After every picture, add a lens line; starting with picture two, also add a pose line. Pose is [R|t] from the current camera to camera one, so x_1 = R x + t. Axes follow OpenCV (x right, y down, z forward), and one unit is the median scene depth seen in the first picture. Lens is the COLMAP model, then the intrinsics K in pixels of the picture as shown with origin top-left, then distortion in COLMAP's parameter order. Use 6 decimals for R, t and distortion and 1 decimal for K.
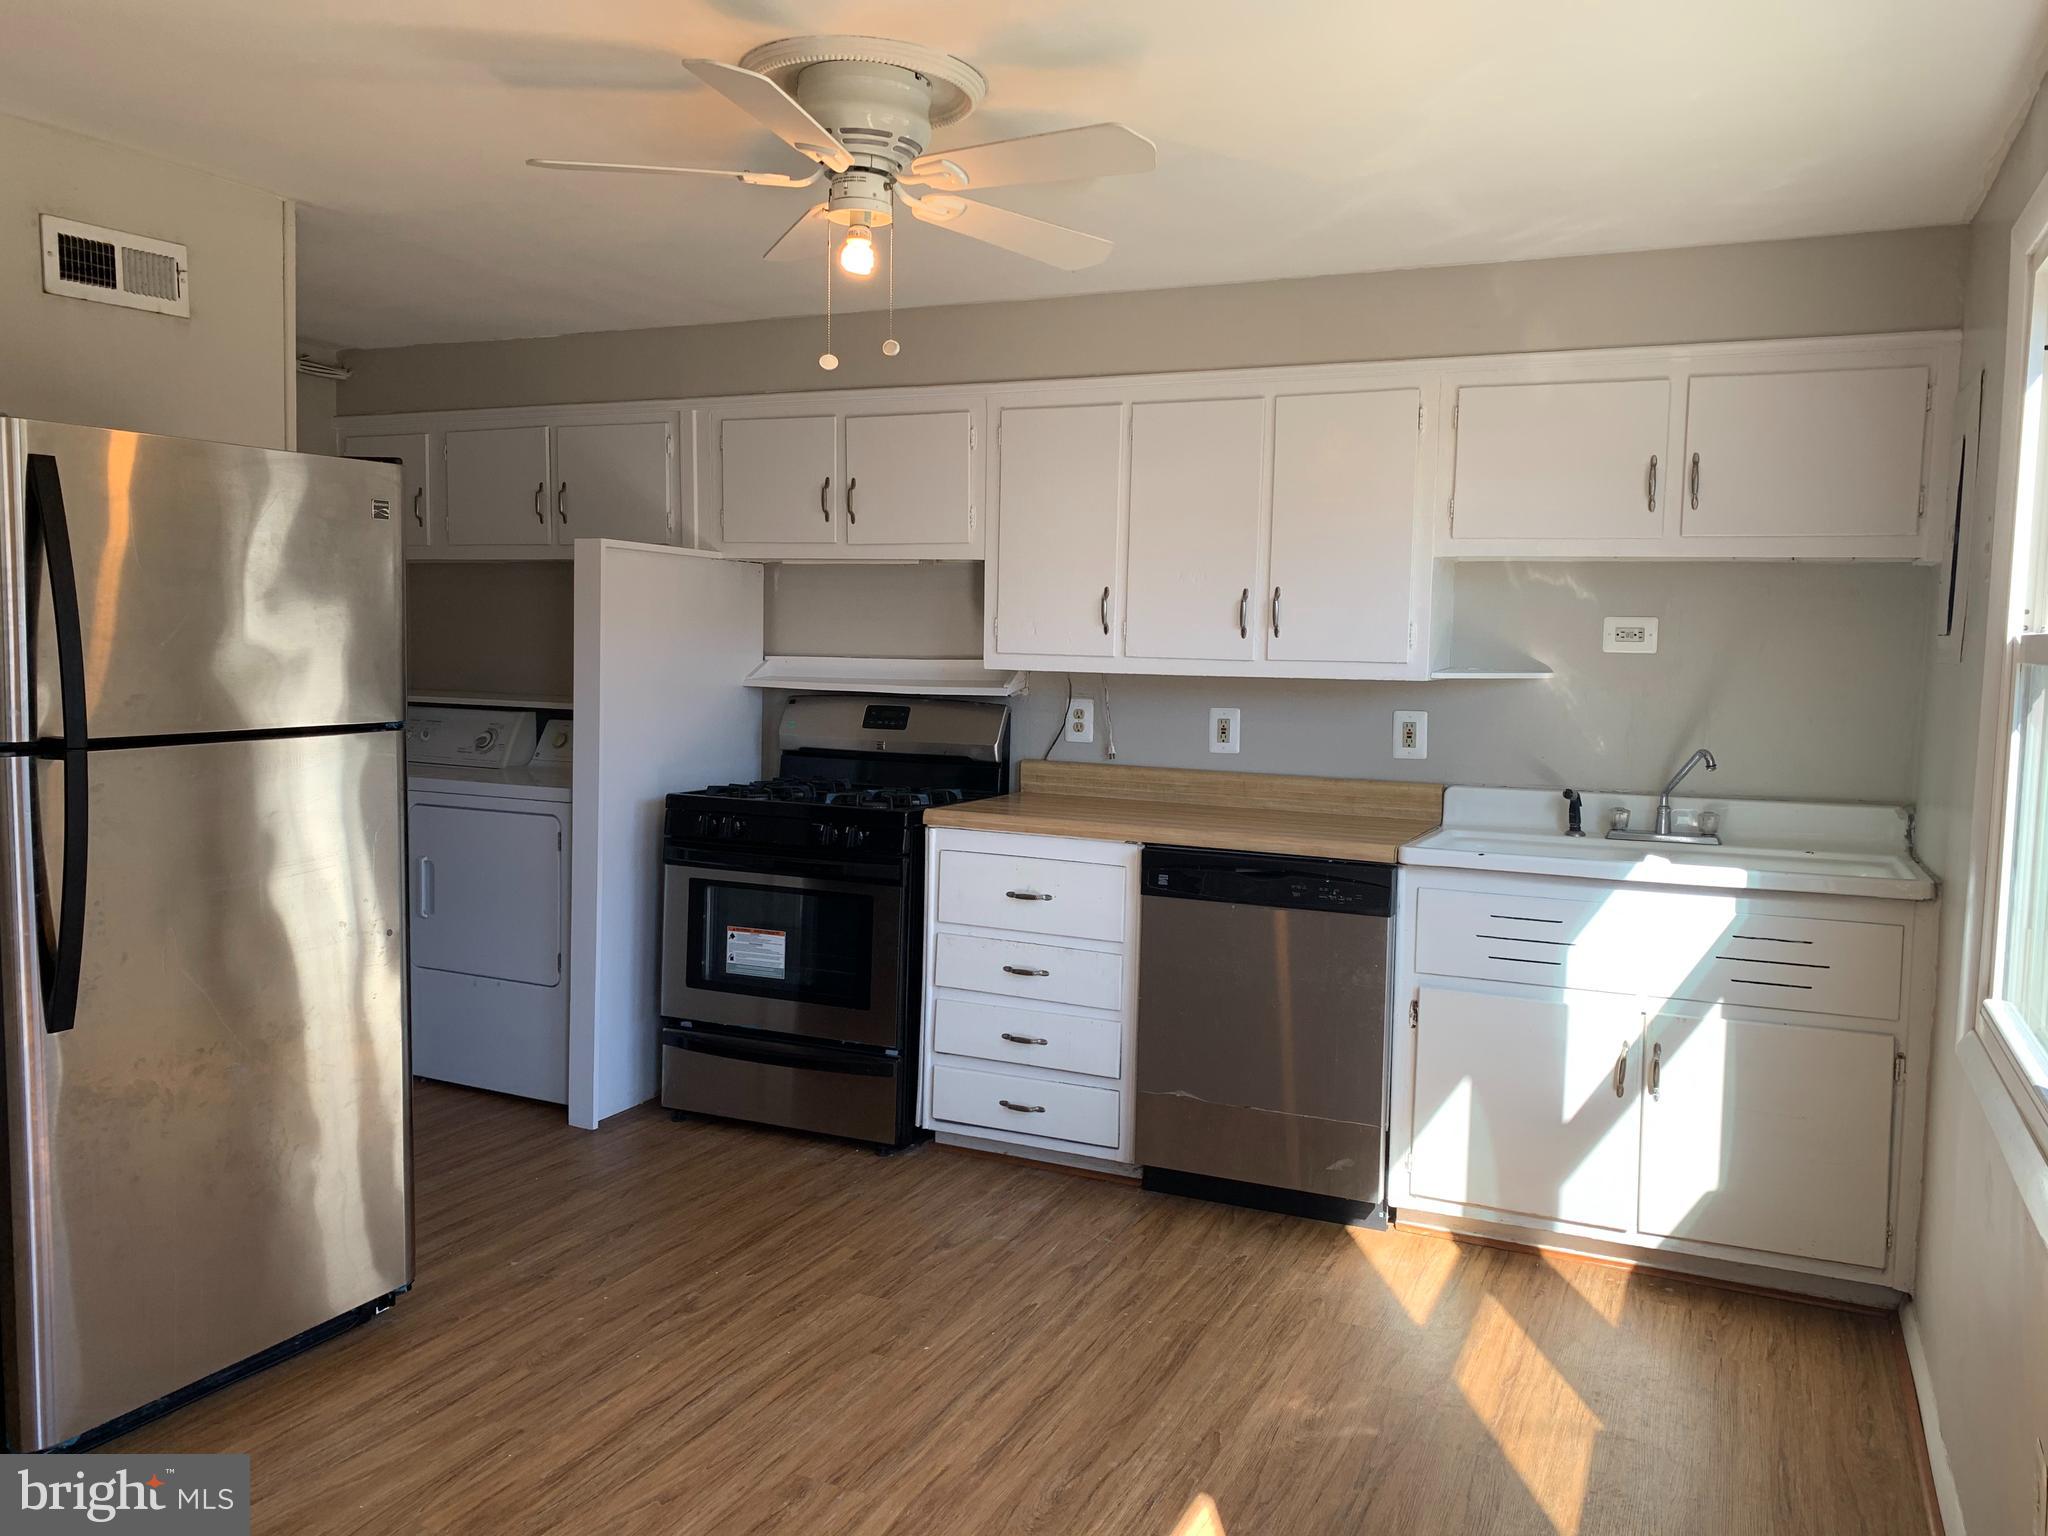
lens RADIAL K [[1577.5, 0, 1028.8], [0, 1577.5, 753.7], [0, 0, 1]] dist [0.023056, -0.020824]
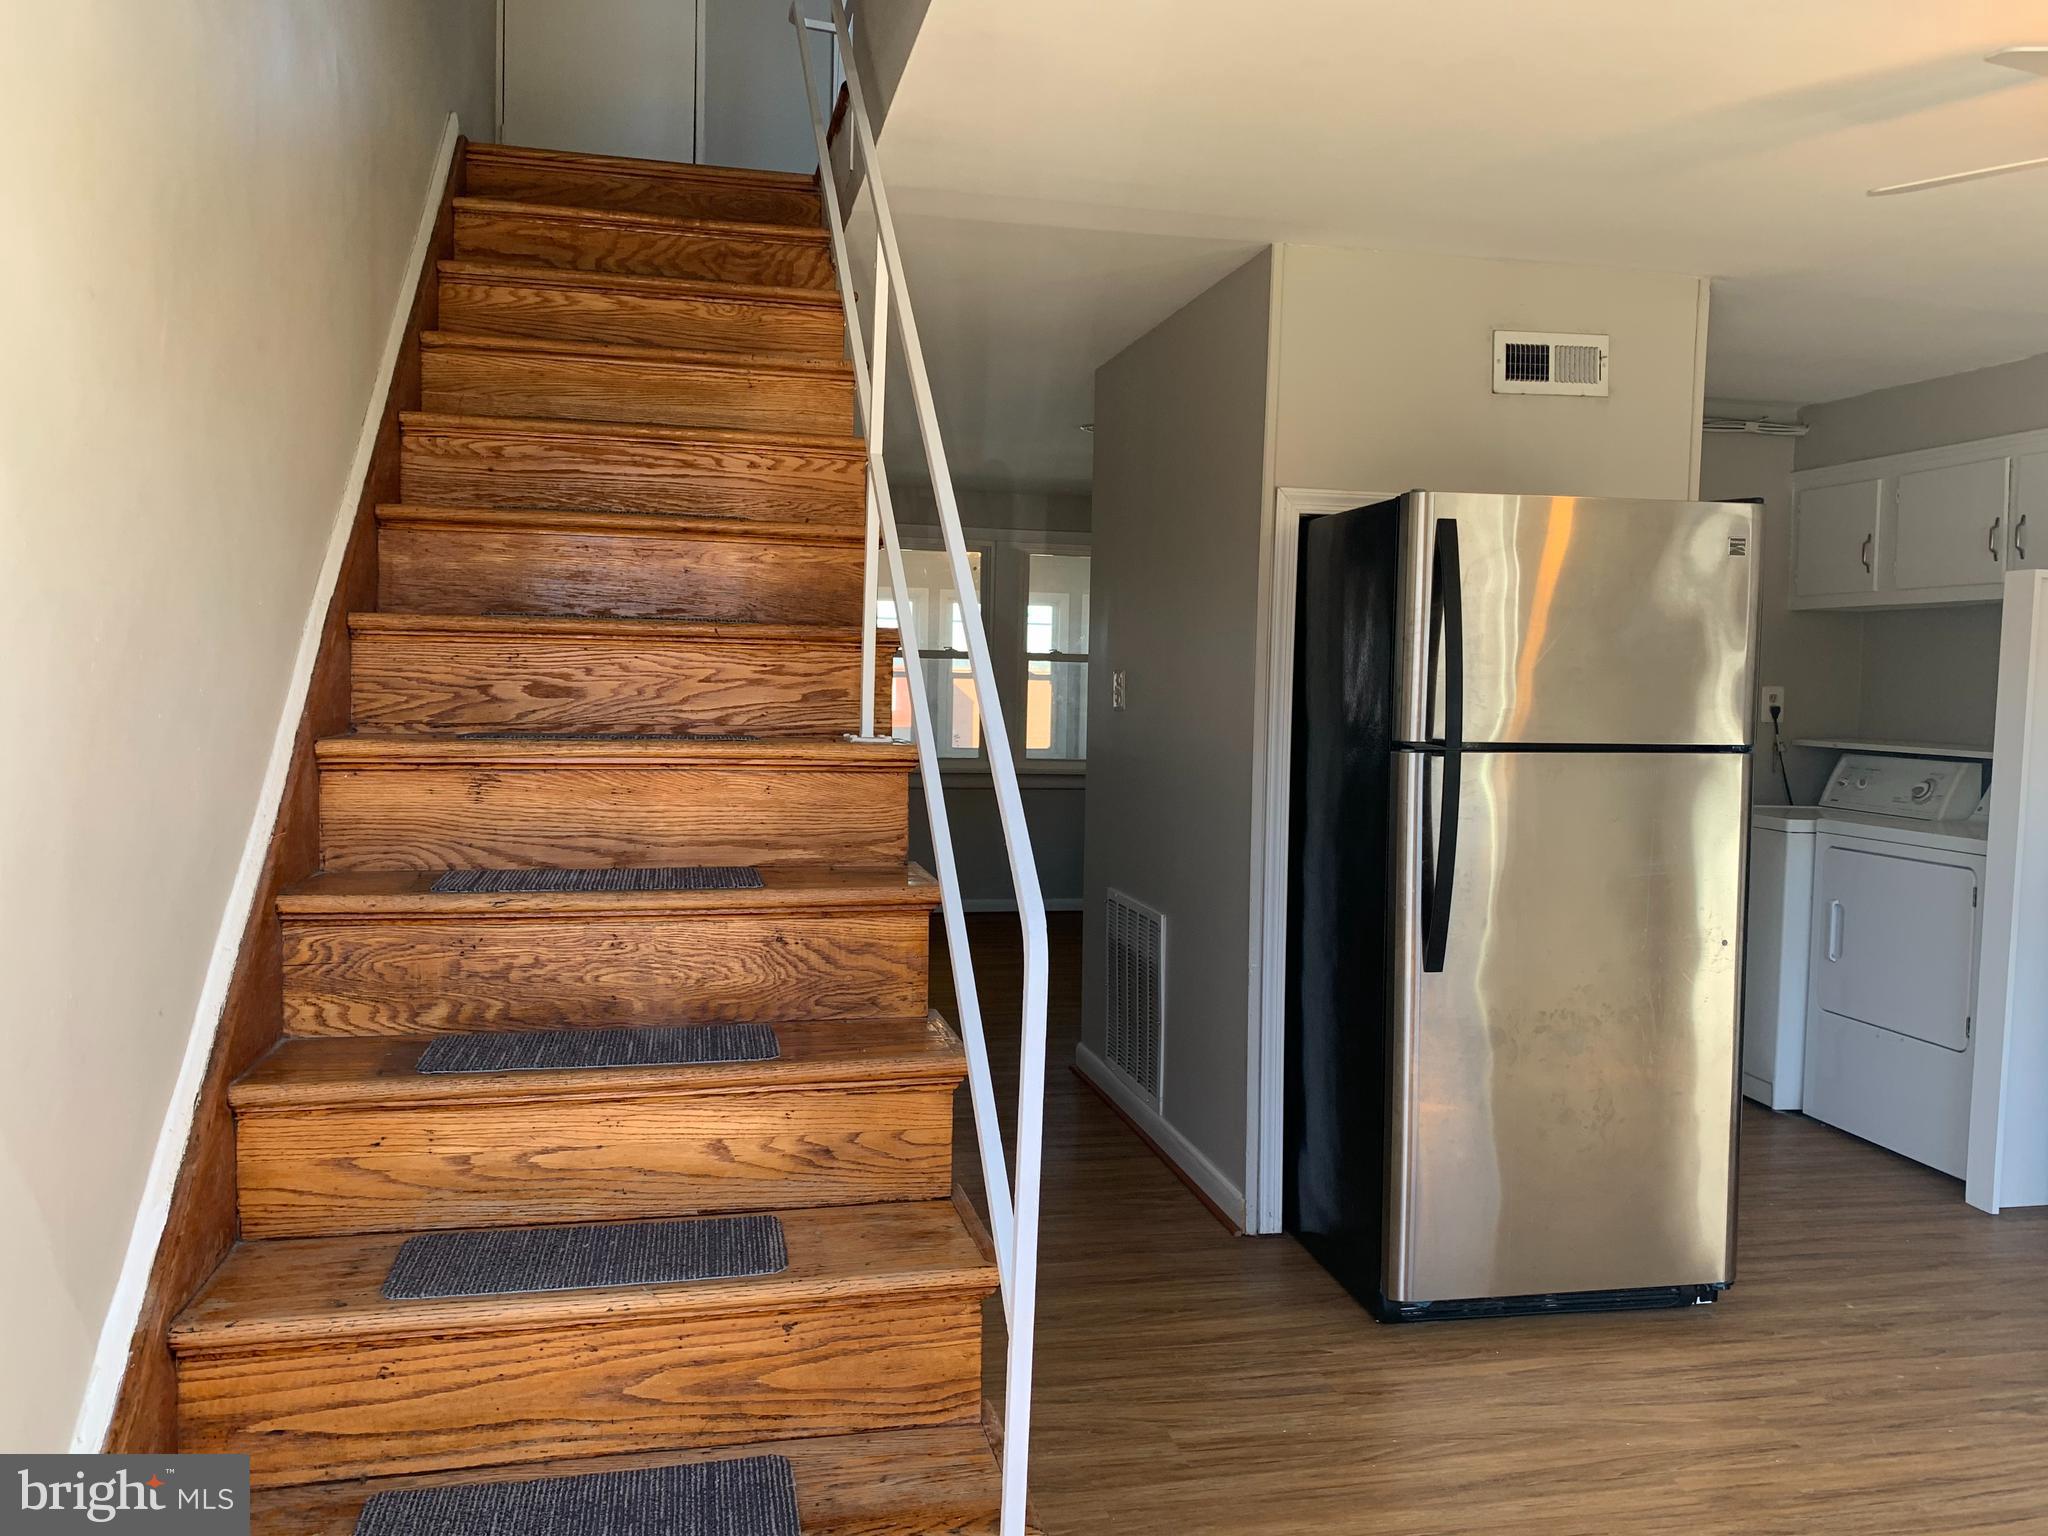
lens RADIAL K [[1577.5, 0, 1024.3], [0, 1577.5, 746.6], [0, 0, 1]] dist [0.023056, -0.020824]
pose [[0.606985, 0.032738, -0.794039, 0.137665], [-0.072197, 0.997291, -0.014071, 0.027756], [0.791427, 0.065868, 0.607704, -0.025014]]
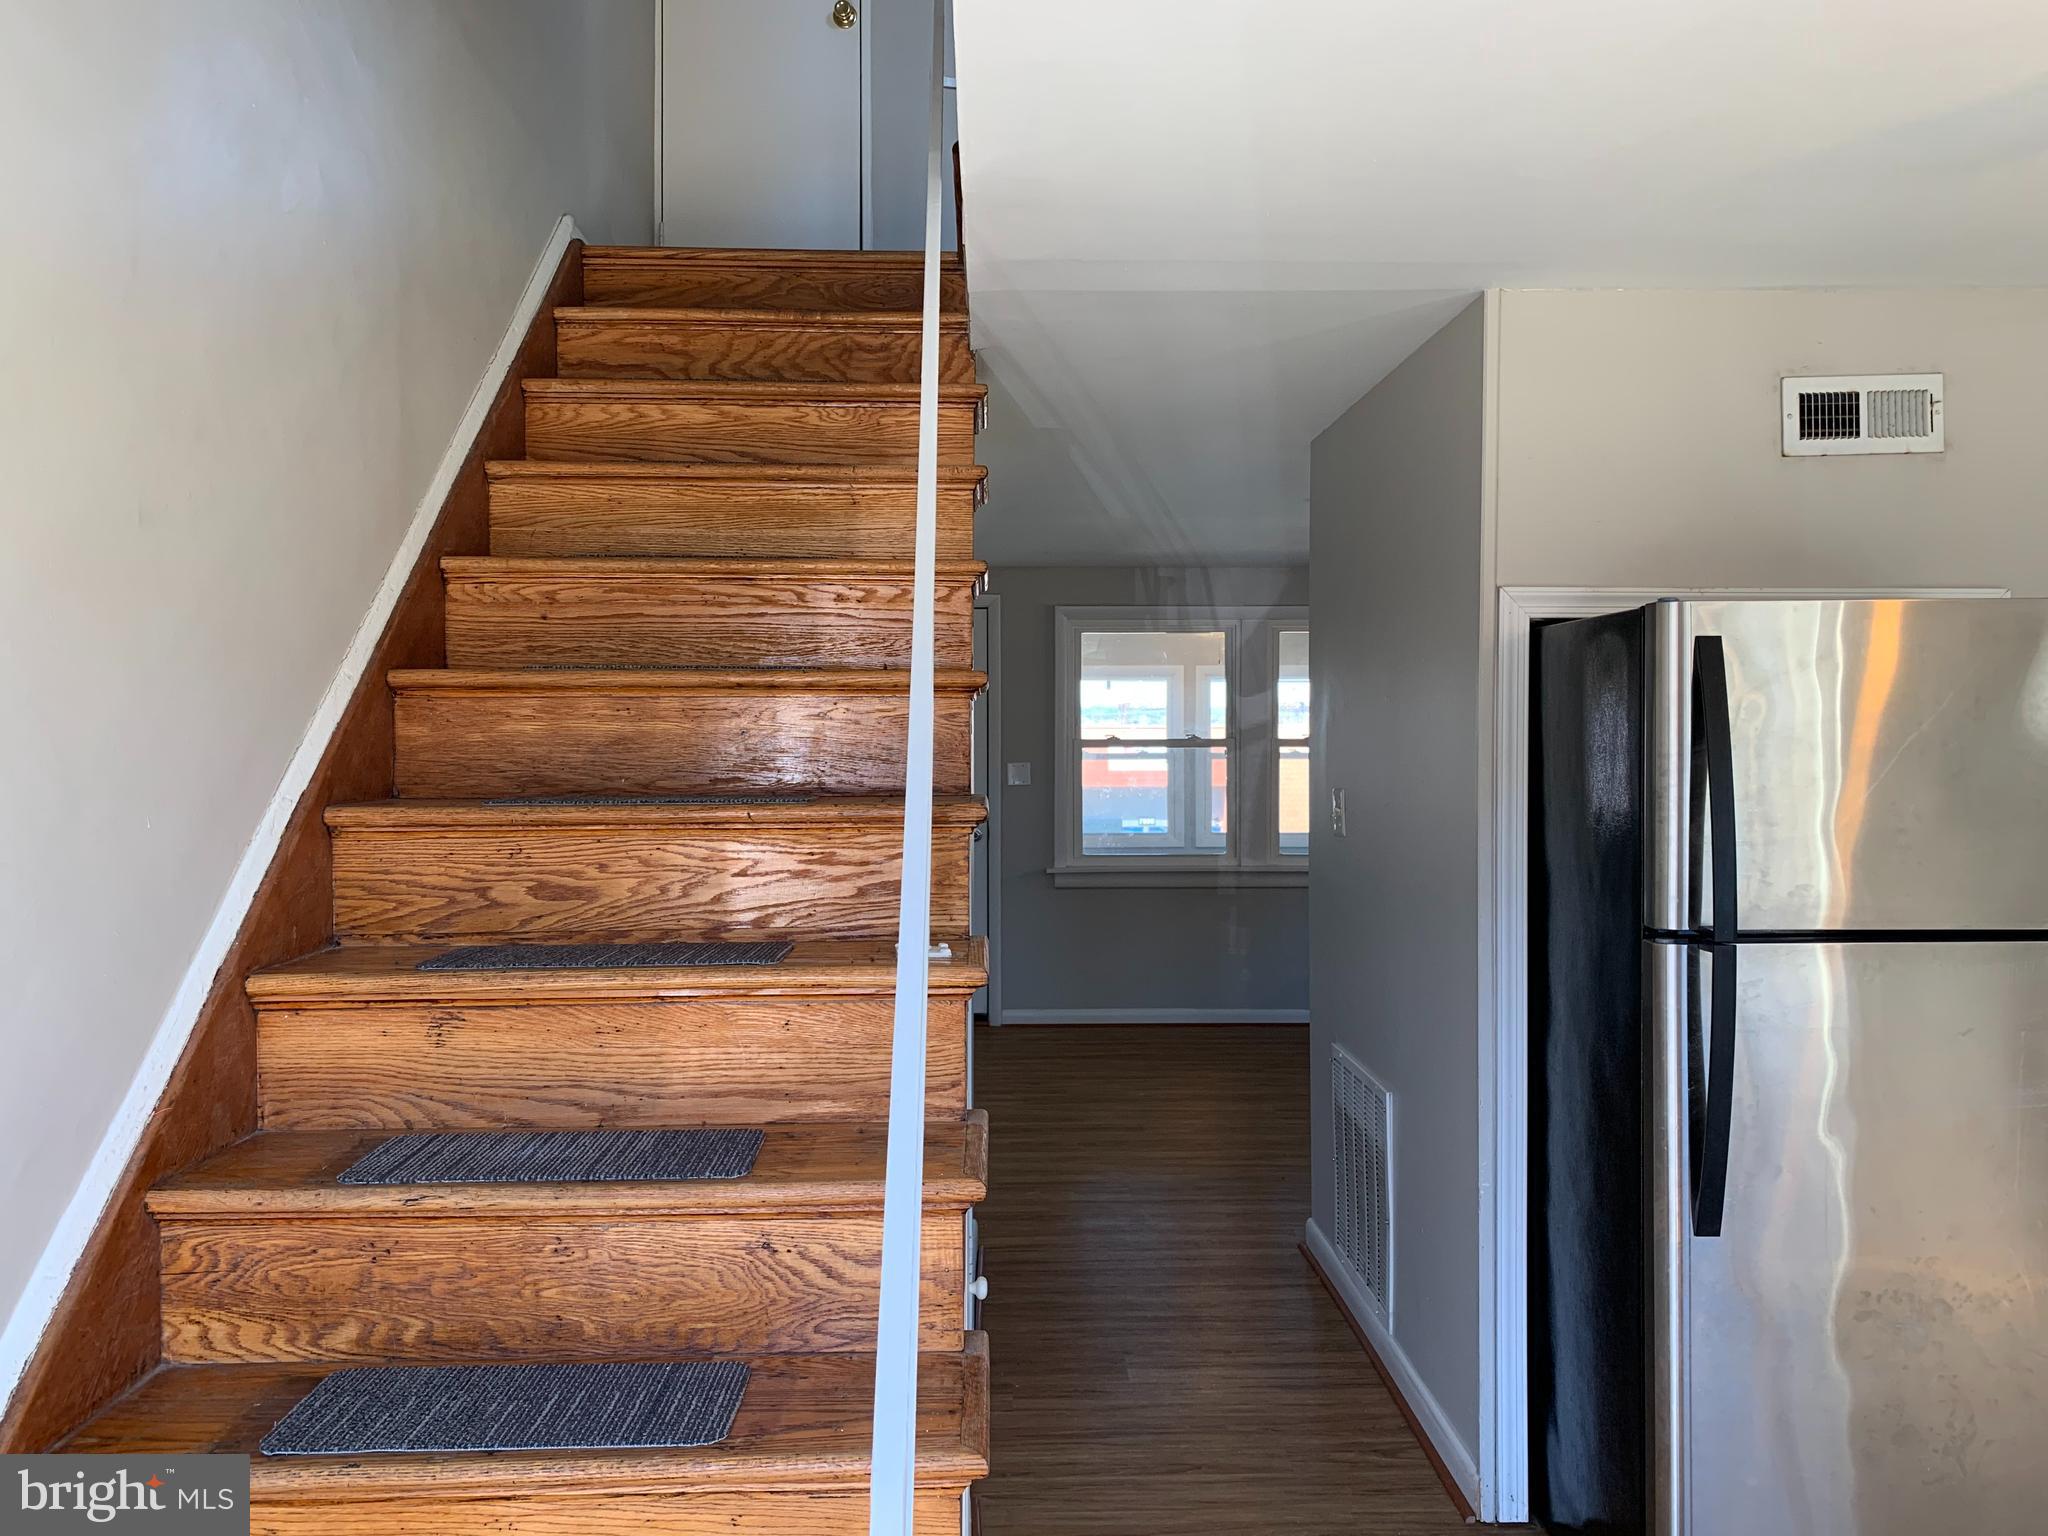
lens RADIAL K [[1577.5, 0, 1033.9], [0, 1577.5, 768.1], [0, 0, 1]] dist [0.023056, -0.020824]
pose [[0.449224, 0.002420, -0.893416, 0.040892], [-0.058664, 0.997918, -0.026794, -0.041386], [0.891491, 0.064448, 0.448431, 0.147836]]
